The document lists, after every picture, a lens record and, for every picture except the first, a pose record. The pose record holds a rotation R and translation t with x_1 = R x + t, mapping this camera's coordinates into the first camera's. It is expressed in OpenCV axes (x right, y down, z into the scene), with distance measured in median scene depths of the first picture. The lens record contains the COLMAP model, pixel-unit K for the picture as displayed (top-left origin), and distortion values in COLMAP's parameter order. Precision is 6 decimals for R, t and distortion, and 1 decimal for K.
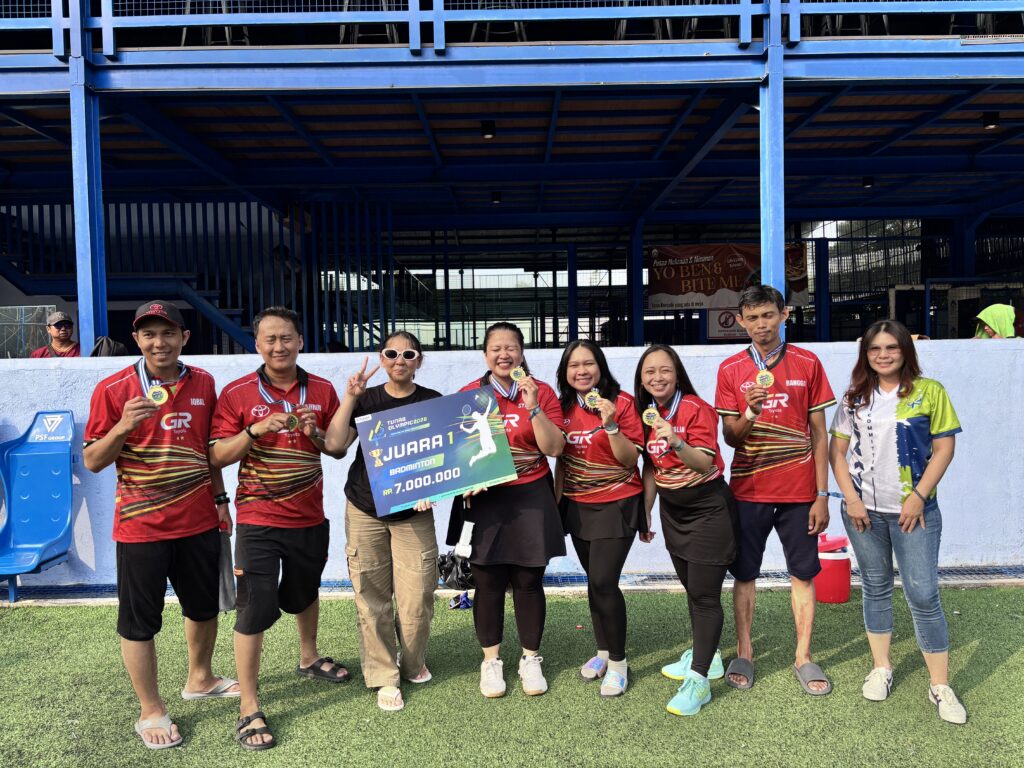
lens RADIAL K [[767.1, 0, 516.3], [0, 767.1, 381.2], [0, 0, 1]] dist [0.036365, -0.040924]
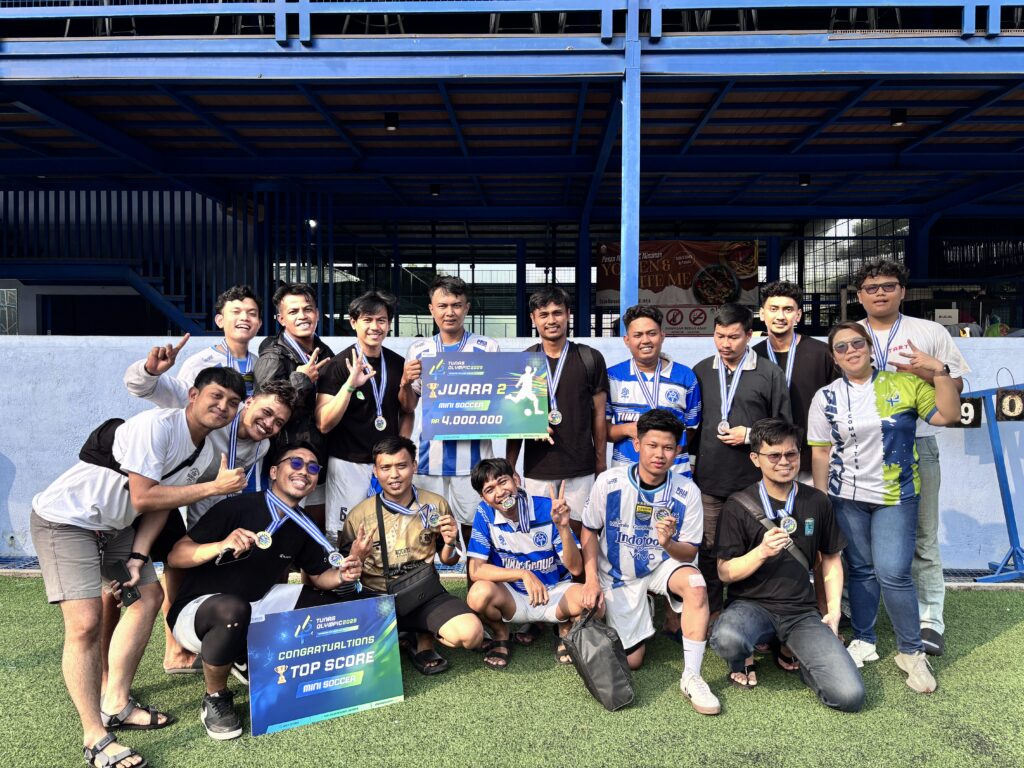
lens RADIAL K [[767.1, 0, 511.1], [0, 767.1, 395.0], [0, 0, 1]] dist [0.036365, -0.040924]
pose [[0.998850, 0.025714, -0.040471, 0.146102], [-0.024695, 0.999370, 0.025486, 0.000722], [0.041101, -0.024457, 0.998856, -0.007761]]
